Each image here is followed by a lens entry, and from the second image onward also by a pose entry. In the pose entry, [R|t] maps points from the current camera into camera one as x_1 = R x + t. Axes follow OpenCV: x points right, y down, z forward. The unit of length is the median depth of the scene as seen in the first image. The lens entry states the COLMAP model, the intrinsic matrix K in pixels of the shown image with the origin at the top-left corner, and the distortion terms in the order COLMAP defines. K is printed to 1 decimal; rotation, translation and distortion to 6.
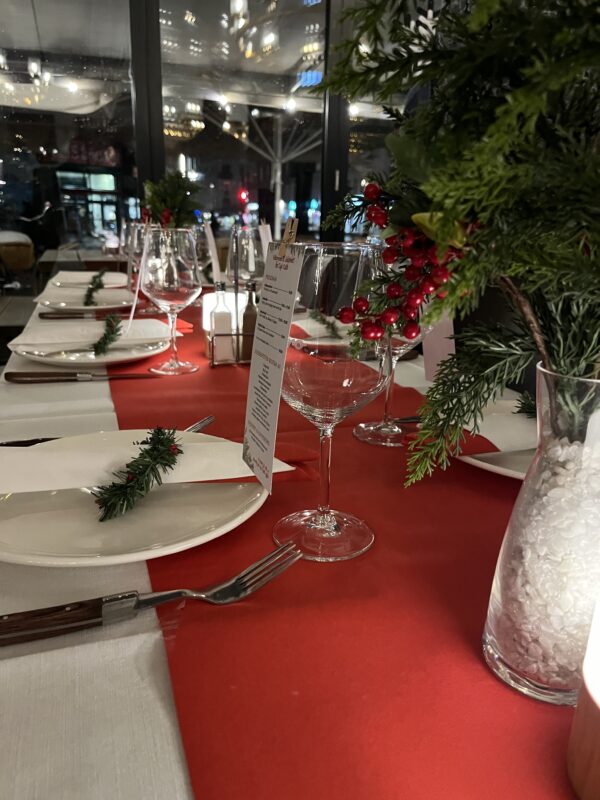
lens RADIAL K [[624.0, 0, 300.0], [0, 624.0, 400.0], [0, 0, 1]] dist [0.005953, 0.006887]
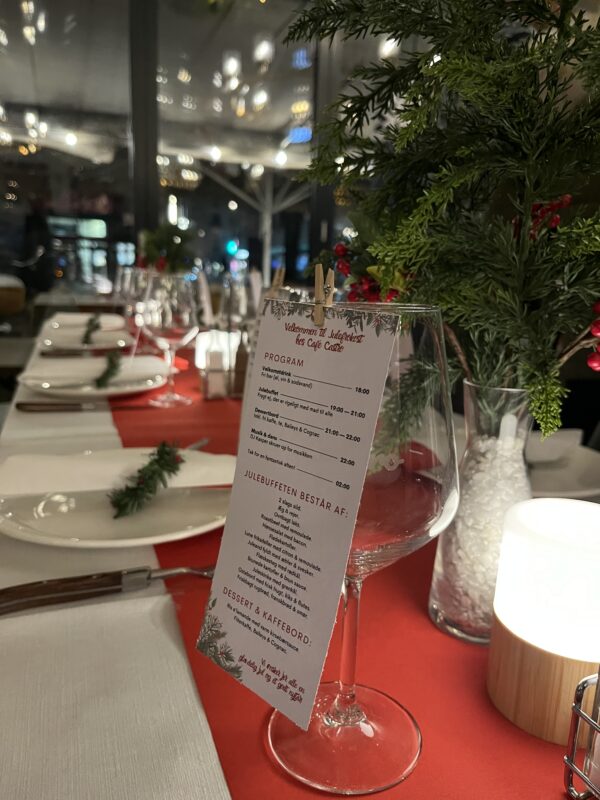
lens RADIAL K [[624.0, 0, 300.0], [0, 624.0, 400.0], [0, 0, 1]] dist [0.005953, 0.006887]
pose [[0.999744, 0.009842, 0.020370, 0.004082], [-0.008341, 0.997334, -0.072490, 0.060538], [-0.021029, 0.072302, 0.997161, -0.218164]]
